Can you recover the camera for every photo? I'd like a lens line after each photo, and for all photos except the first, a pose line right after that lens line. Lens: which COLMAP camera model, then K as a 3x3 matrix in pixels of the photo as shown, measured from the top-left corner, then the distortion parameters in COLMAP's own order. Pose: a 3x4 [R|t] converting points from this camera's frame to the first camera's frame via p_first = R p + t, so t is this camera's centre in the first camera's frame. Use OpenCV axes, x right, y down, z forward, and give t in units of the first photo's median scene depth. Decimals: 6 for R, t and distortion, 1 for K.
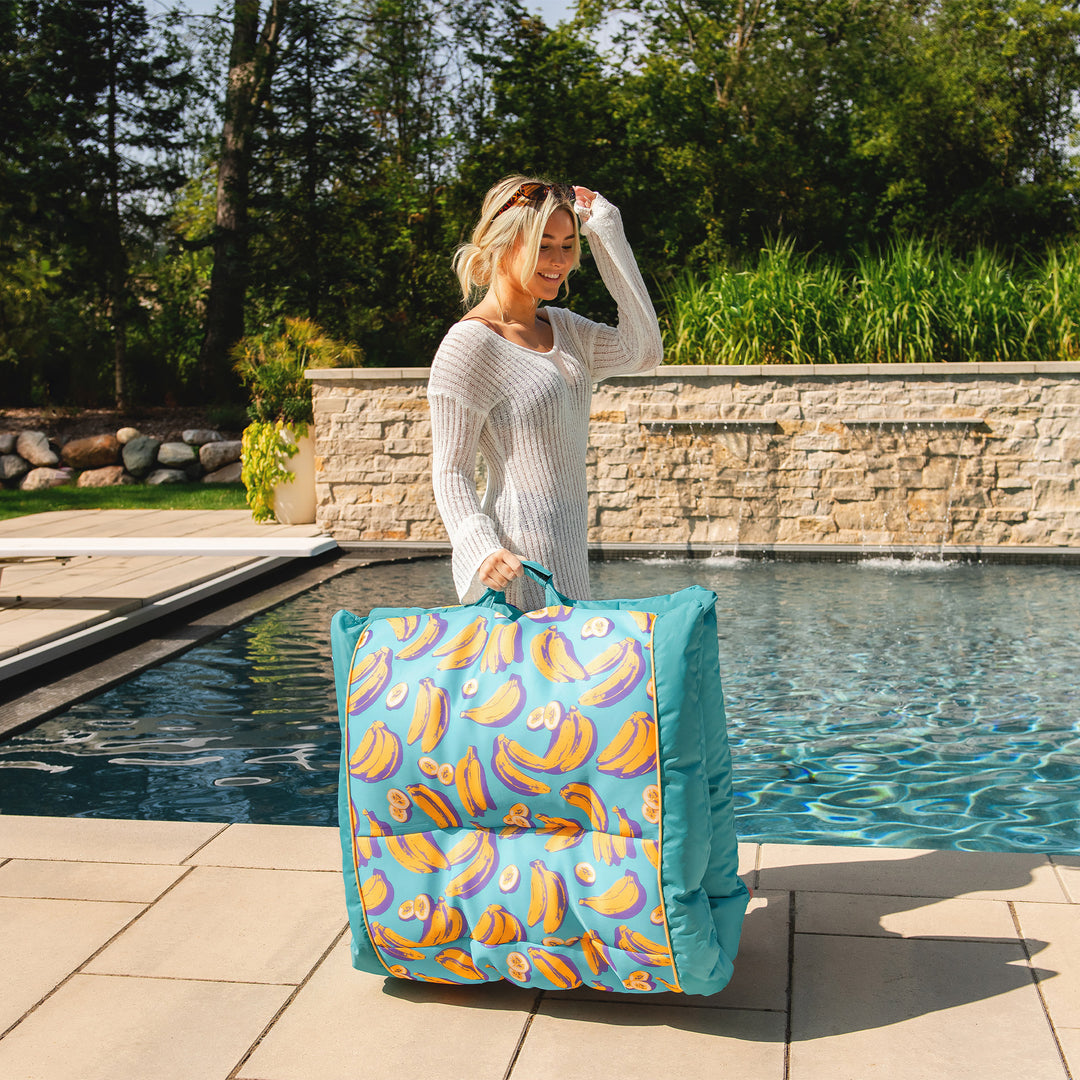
lens RADIAL K [[1551.5, 0, 539.7], [0, 1551.5, 535.3], [0, 0, 1]] dist [0.011451, 0.087587]
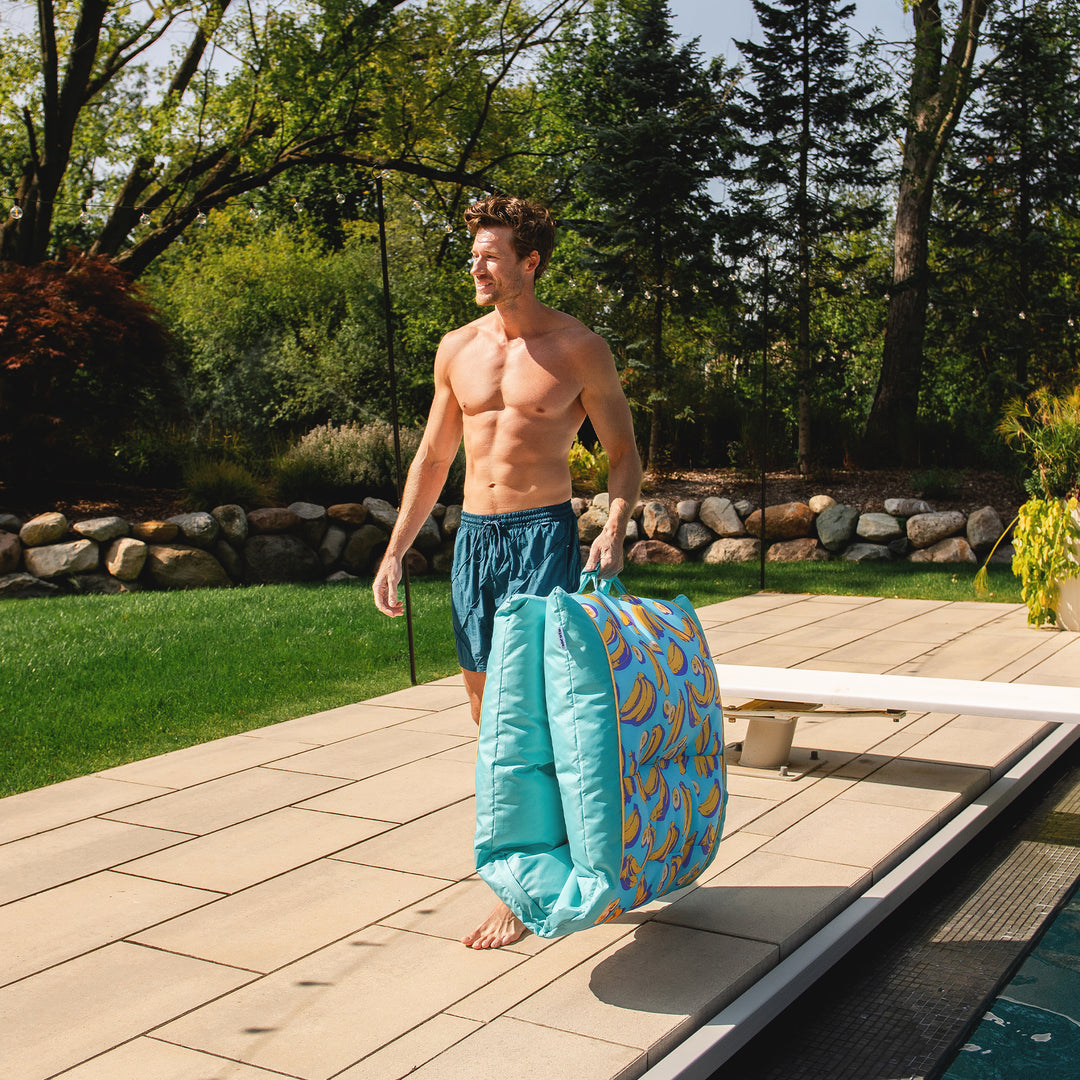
lens RADIAL K [[1470.1, 0, 540.7], [0, 1470.1, 465.0], [0, 0, 1]] dist [0.000119, 0.006781]
pose [[0.930621, 0.009617, -0.365859, -0.143066], [-0.038306, 0.996724, -0.071237, -0.027282], [0.363975, 0.080309, 0.927940, 0.221493]]
